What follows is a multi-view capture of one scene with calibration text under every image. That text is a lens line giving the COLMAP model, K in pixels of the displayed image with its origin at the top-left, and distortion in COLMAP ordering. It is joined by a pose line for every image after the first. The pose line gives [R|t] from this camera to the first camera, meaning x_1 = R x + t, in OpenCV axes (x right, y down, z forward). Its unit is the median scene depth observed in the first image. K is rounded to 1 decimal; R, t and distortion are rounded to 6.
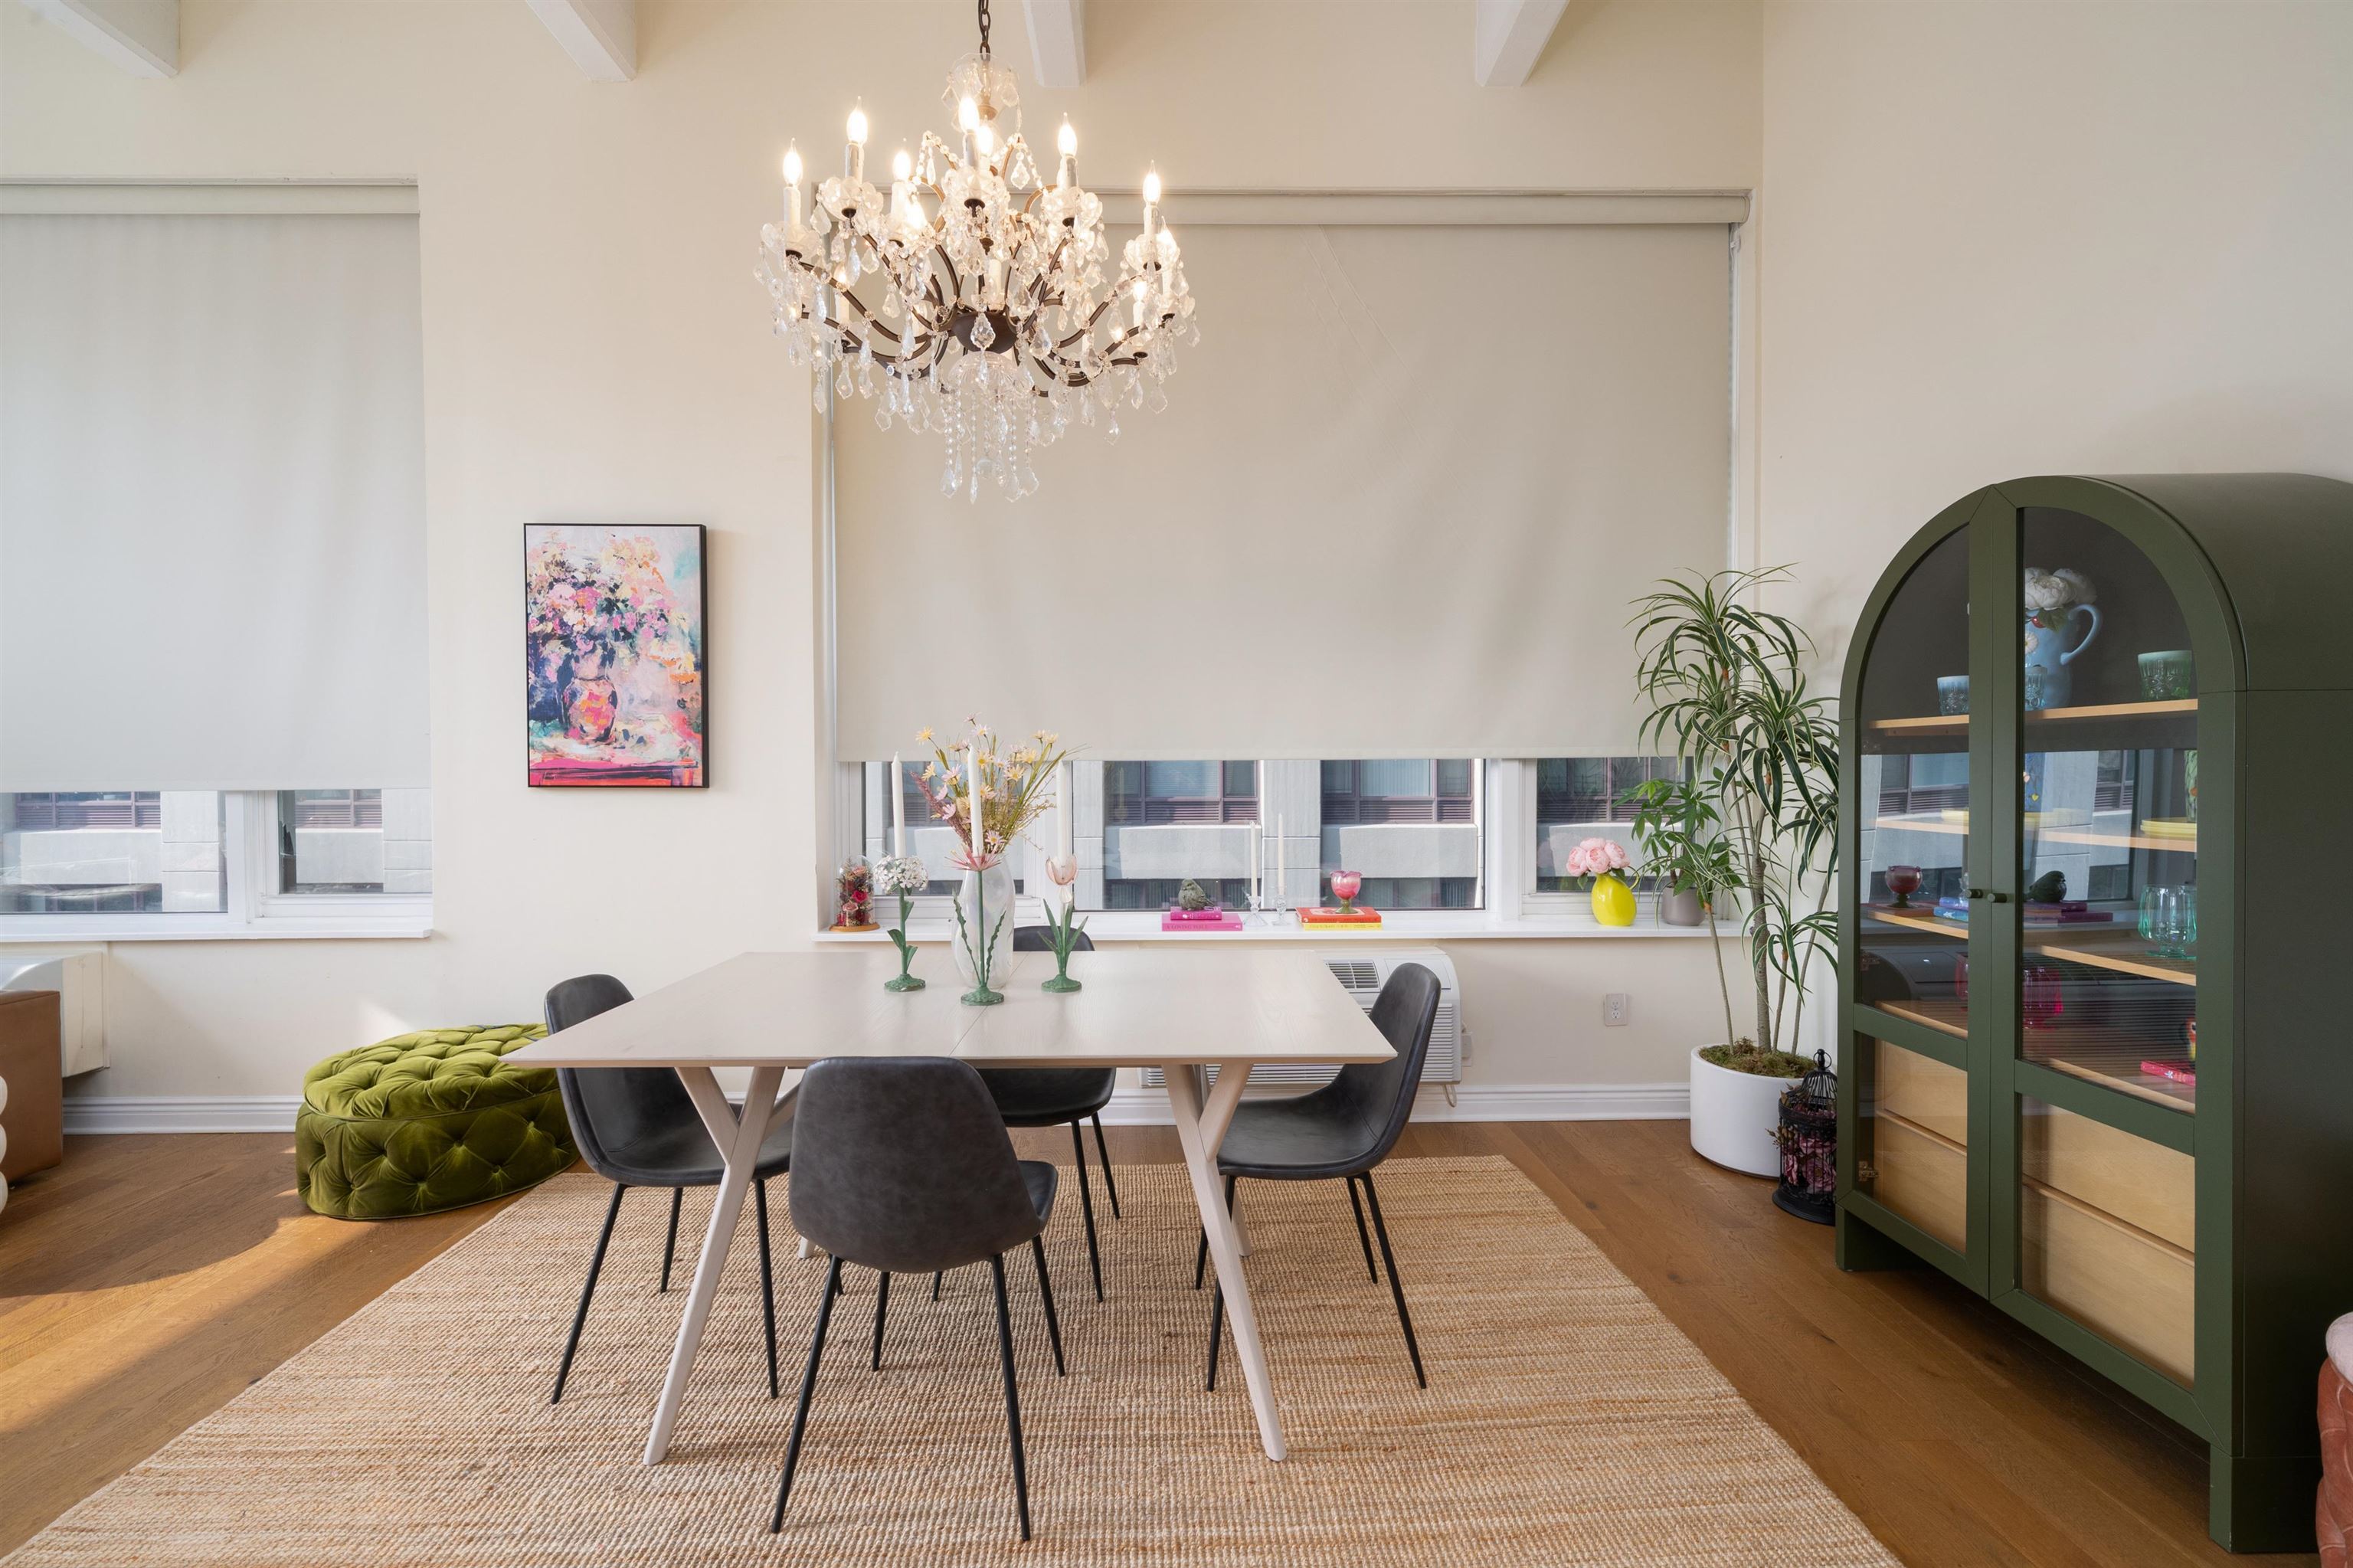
lens RADIAL K [[978.5, 0, 1176.5], [0, 978.5, 784.0], [0, 0, 1]] dist [0.000385, -0.000011]
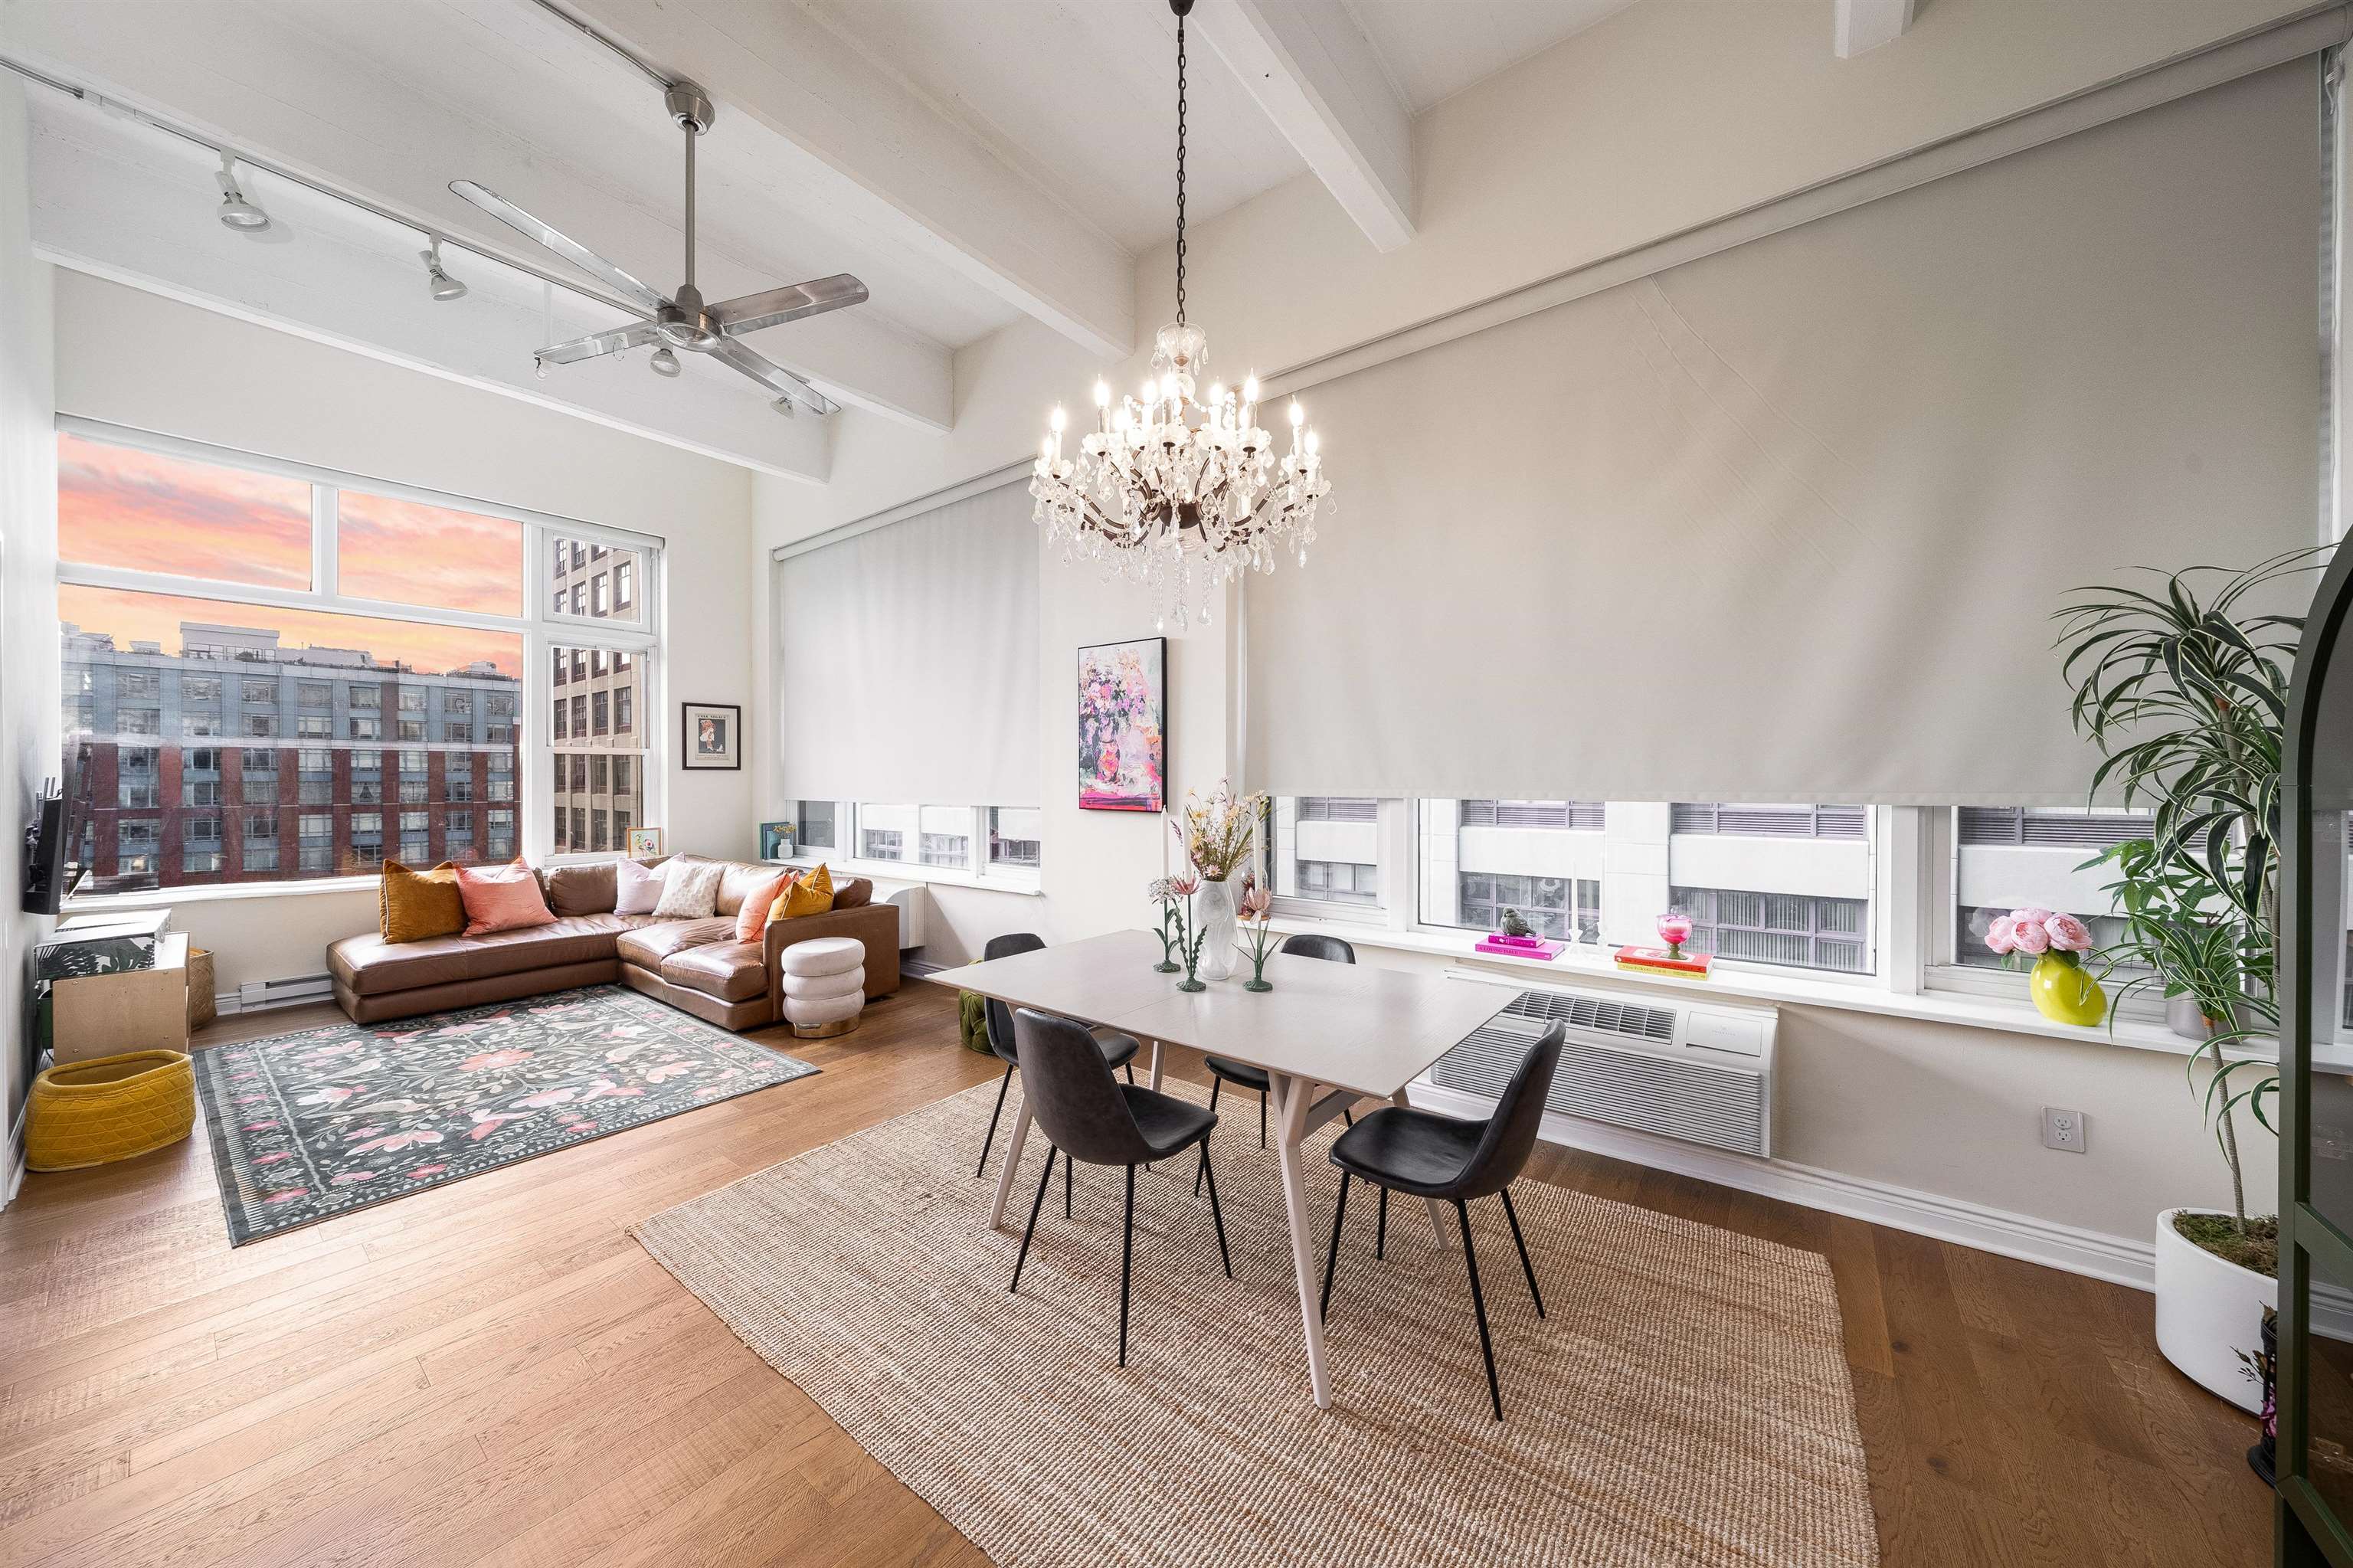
lens RADIAL K [[804.6, 0, 1172.8], [0, 804.6, 780.5], [0, 0, 1]] dist [-0.008000, -0.000079]
pose [[0.780775, 0.005495, -0.624789, 0.295129], [-0.011021, 0.999927, -0.004978, -0.039679], [0.624716, 0.010772, 0.780778, 0.053057]]
